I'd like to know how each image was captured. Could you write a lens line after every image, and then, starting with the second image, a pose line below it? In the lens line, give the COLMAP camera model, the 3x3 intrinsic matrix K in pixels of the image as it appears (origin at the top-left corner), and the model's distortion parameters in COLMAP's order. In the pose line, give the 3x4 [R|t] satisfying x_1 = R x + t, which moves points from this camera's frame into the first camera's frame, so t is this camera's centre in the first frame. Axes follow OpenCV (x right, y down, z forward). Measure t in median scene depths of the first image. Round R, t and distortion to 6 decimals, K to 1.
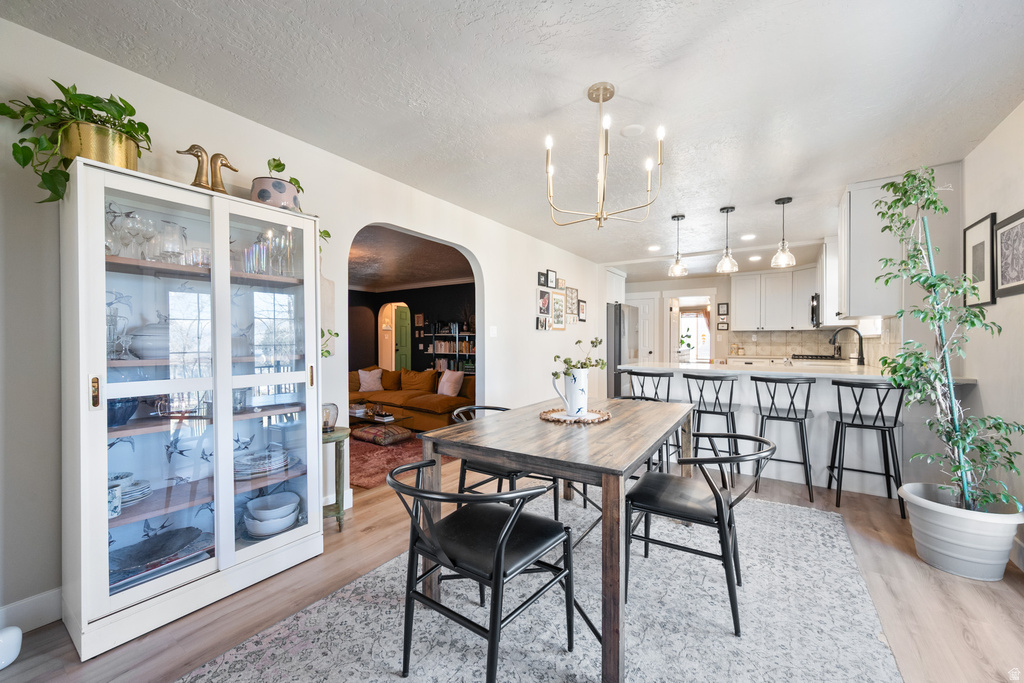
lens RADIAL K [[402.4, 0, 513.3], [0, 402.4, 342.4], [0, 0, 1]] dist [-0.001657, 0.000375]
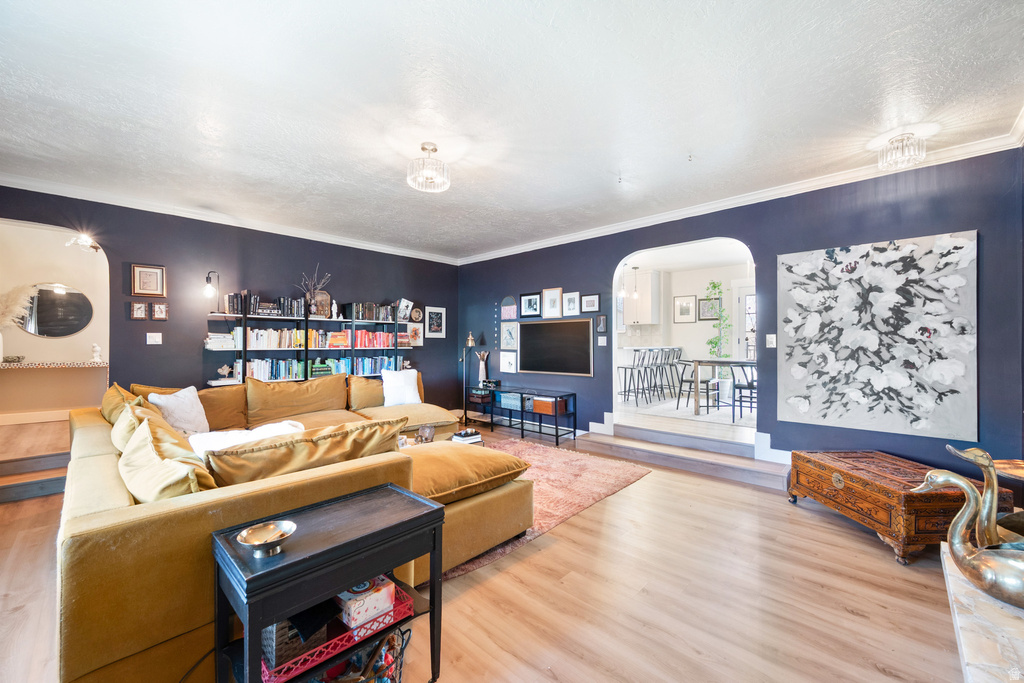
lens RADIAL K [[402.4, 0, 515.6], [0, 402.4, 343.2], [0, 0, 1]] dist [-0.001657, 0.000375]
pose [[0.160725, -0.002266, 0.986997, -0.763235], [0.003282, 0.999993, 0.001762, 0.020720], [-0.986994, 0.002957, 0.160731, 0.632697]]
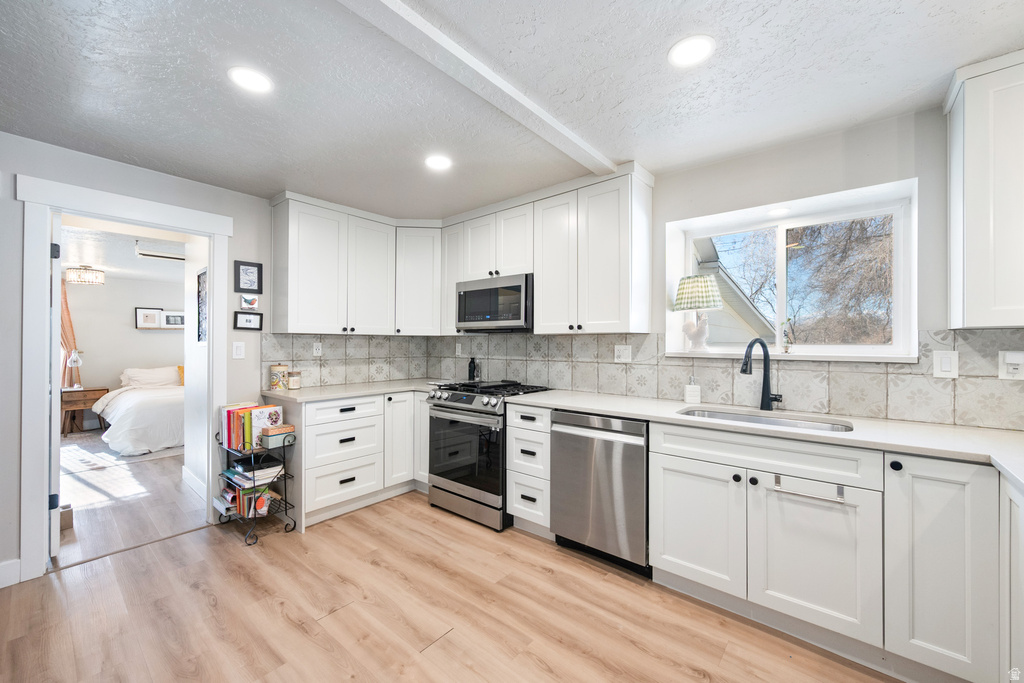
lens RADIAL K [[402.4, 0, 509.4], [0, 402.4, 343.2], [0, 0, 1]] dist [-0.001657, 0.000375]
pose [[0.118499, -0.001822, 0.992952, 0.165954], [-0.000457, 0.999998, 0.001889, -0.019491], [-0.992954, -0.000678, 0.118498, 0.738907]]
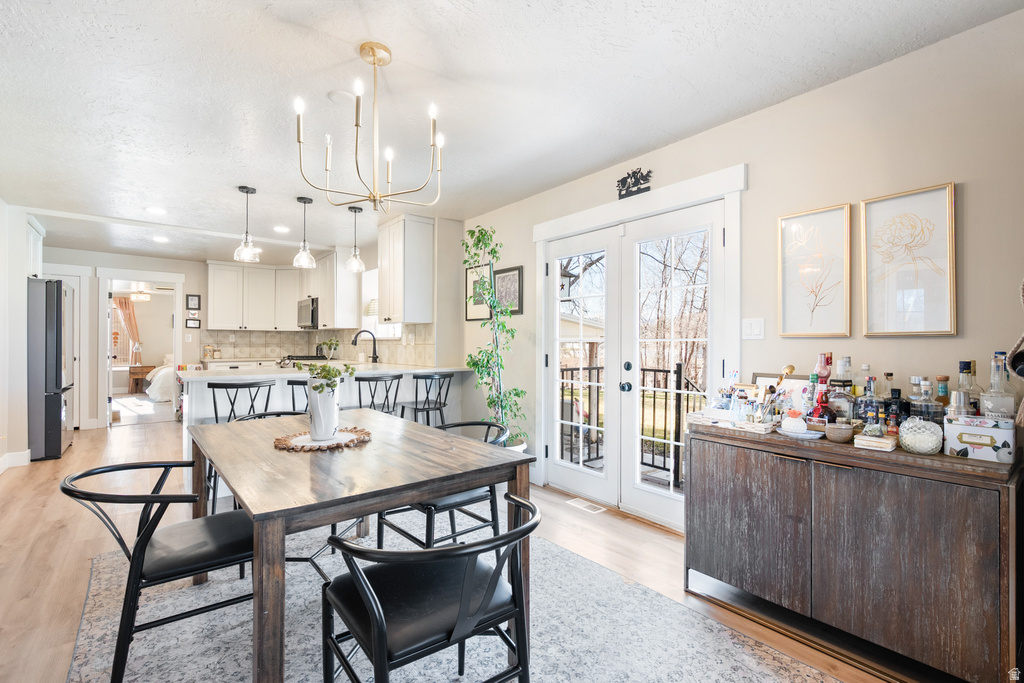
lens RADIAL K [[456.9, 0, 508.3], [0, 456.9, 342.7], [0, 0, 1]] dist [-0.001422, -0.001273]
pose [[0.303705, 0.000191, 0.952766, -0.169501], [0.000693, 1.000000, -0.000421, -0.000547], [-0.952766, 0.000789, 0.303705, 0.126540]]
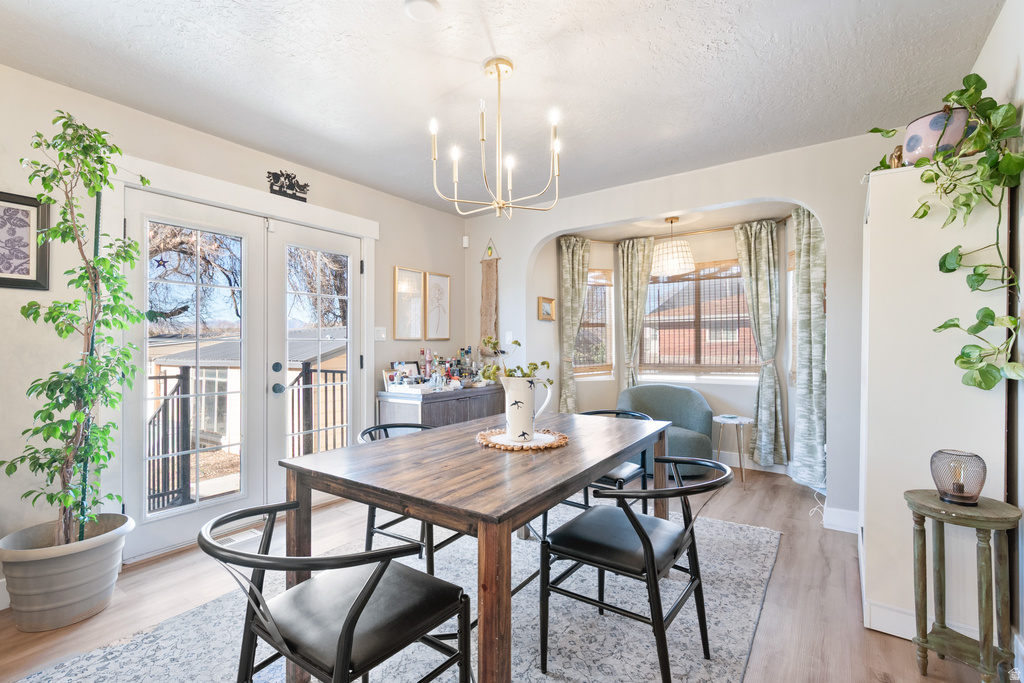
lens RADIAL K [[456.9, 0, 519.1], [0, 456.9, 341.3], [0, 0, 1]] dist [-0.001422, -0.001273]
pose [[-0.999896, 0.002294, 0.014222, 0.045492], [0.002230, 0.999987, -0.004550, -0.000086], [-0.014232, -0.004518, -0.999889, 0.565114]]
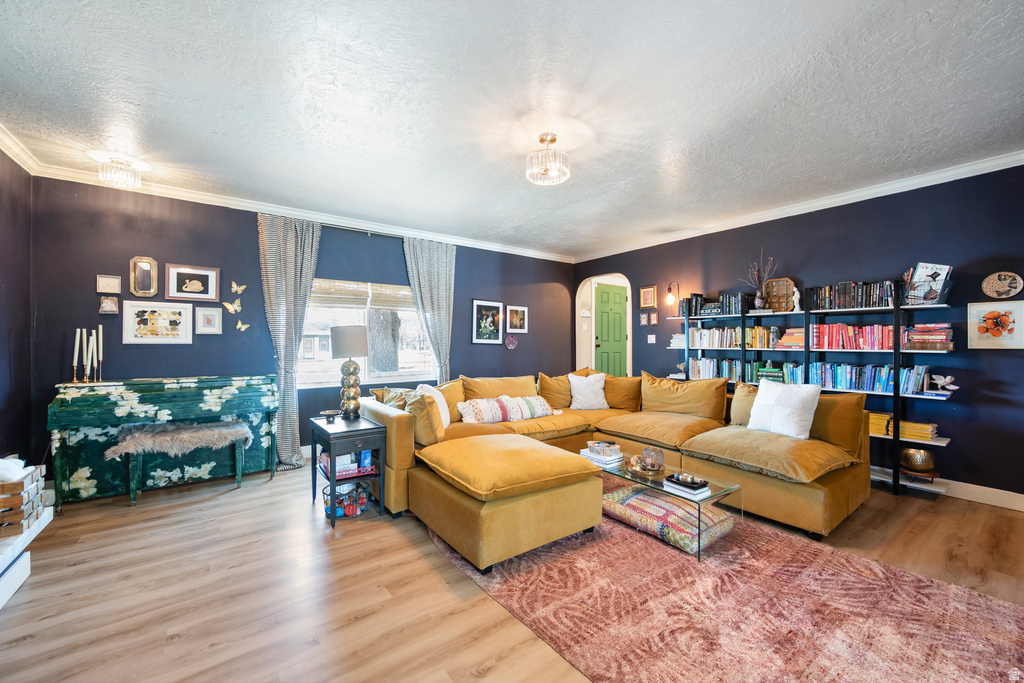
lens RADIAL K [[402.4, 0, 513.6], [0, 402.4, 342.4], [0, 0, 1]] dist [-0.001657, 0.000375]
pose [[0.943537, 0.002019, -0.331260, -0.275949], [-0.003772, 0.999982, -0.004648, 0.024556], [0.331245, 0.005635, 0.943528, 0.405830]]
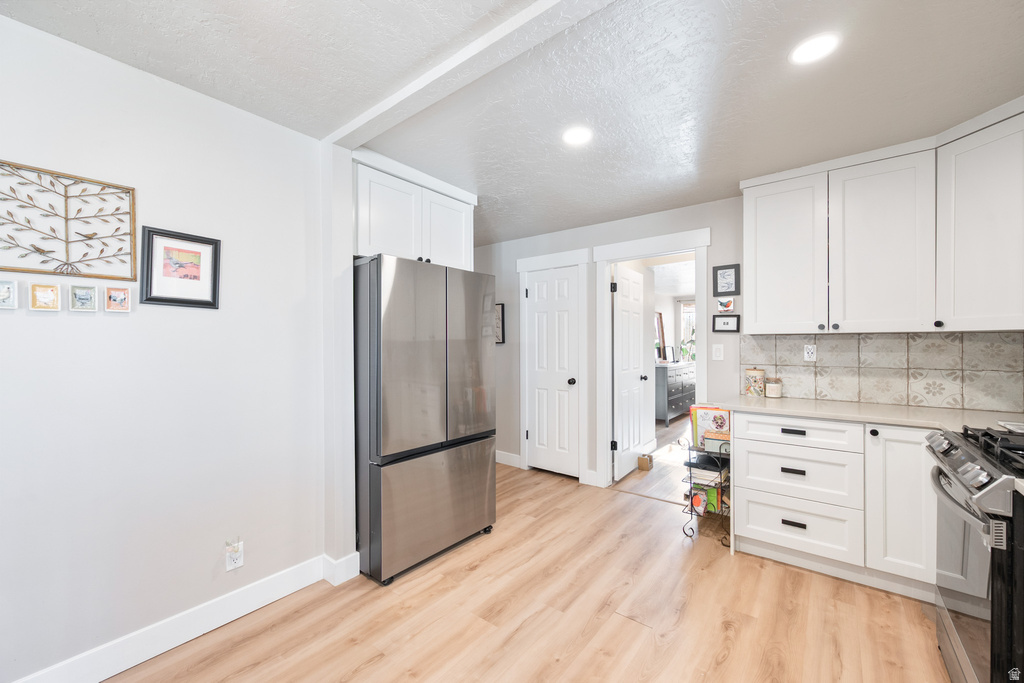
lens RADIAL K [[402.4, 0, 514.0], [0, 402.4, 341.4], [0, 0, 1]] dist [-0.001657, 0.000375]
pose [[0.996526, -0.005531, -0.083102, 0.363415], [0.004843, 0.999952, -0.008485, -0.020316], [0.083145, 0.008053, 0.996505, 0.616514]]
